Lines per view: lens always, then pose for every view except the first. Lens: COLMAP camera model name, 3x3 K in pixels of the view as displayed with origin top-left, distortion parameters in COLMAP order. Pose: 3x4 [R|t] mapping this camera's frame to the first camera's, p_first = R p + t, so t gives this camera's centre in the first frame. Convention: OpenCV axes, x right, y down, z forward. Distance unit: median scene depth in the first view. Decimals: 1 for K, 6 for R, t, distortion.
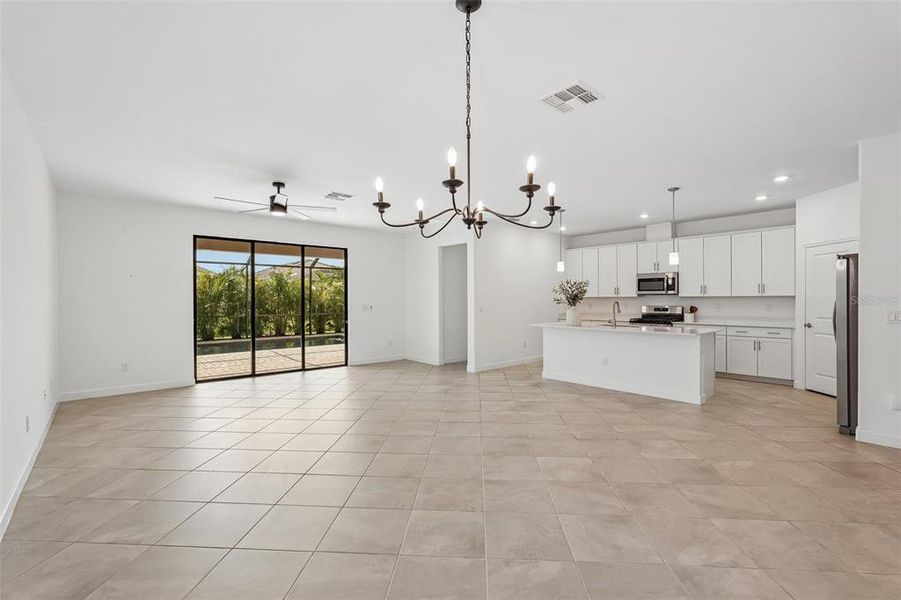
lens RADIAL K [[399.6, 0, 452.8], [0, 399.6, 304.7], [0, 0, 1]] dist [-0.001784, 0.000346]
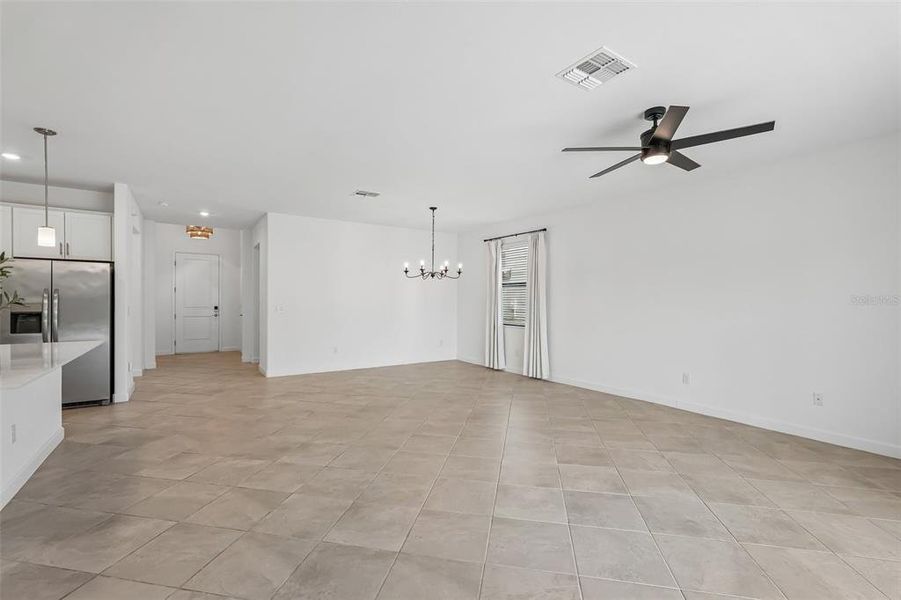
lens RADIAL K [[399.6, 0, 452.8], [0, 399.6, 304.7], [0, 0, 1]] dist [-0.001784, 0.000346]
pose [[-0.992147, -0.003059, 0.125041, -0.139139], [-0.000087, 0.999717, 0.023773, -0.013388], [-0.125079, 0.023575, -0.991867, 1.111415]]
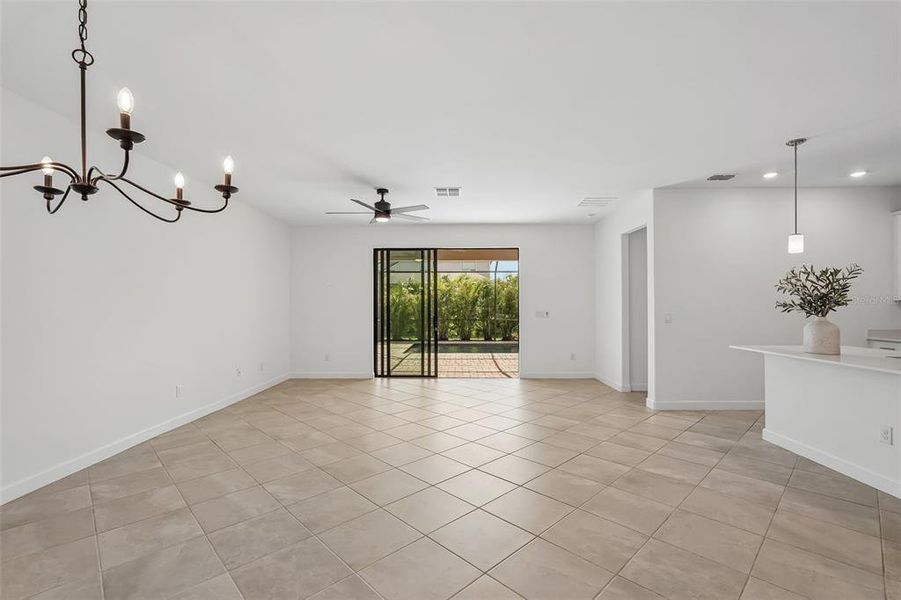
lens RADIAL K [[403.3, 0, 449.6], [0, 403.3, 305.1], [0, 0, 1]] dist [0.000745, 0.000712]
pose [[0.737681, 0.000623, -0.675149, 0.258450], [-0.009153, 0.999917, -0.009079, -0.001739], [0.675087, 0.012877, 0.737626, 0.241561]]
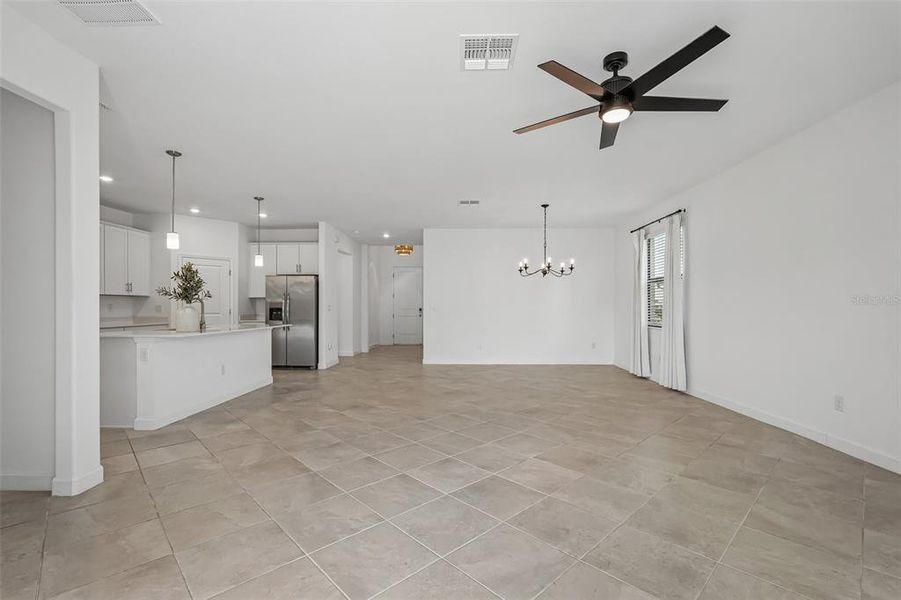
lens RADIAL K [[402.3, 0, 451.9], [0, 402.3, 310.5], [0, 0, 1]] dist [-0.002943, 0.000063]
pose [[-0.734205, -0.001871, 0.678925, -0.427431], [0.011614, 0.999815, 0.015315, 0.008961], [-0.678828, 0.019129, -0.734048, 1.030880]]
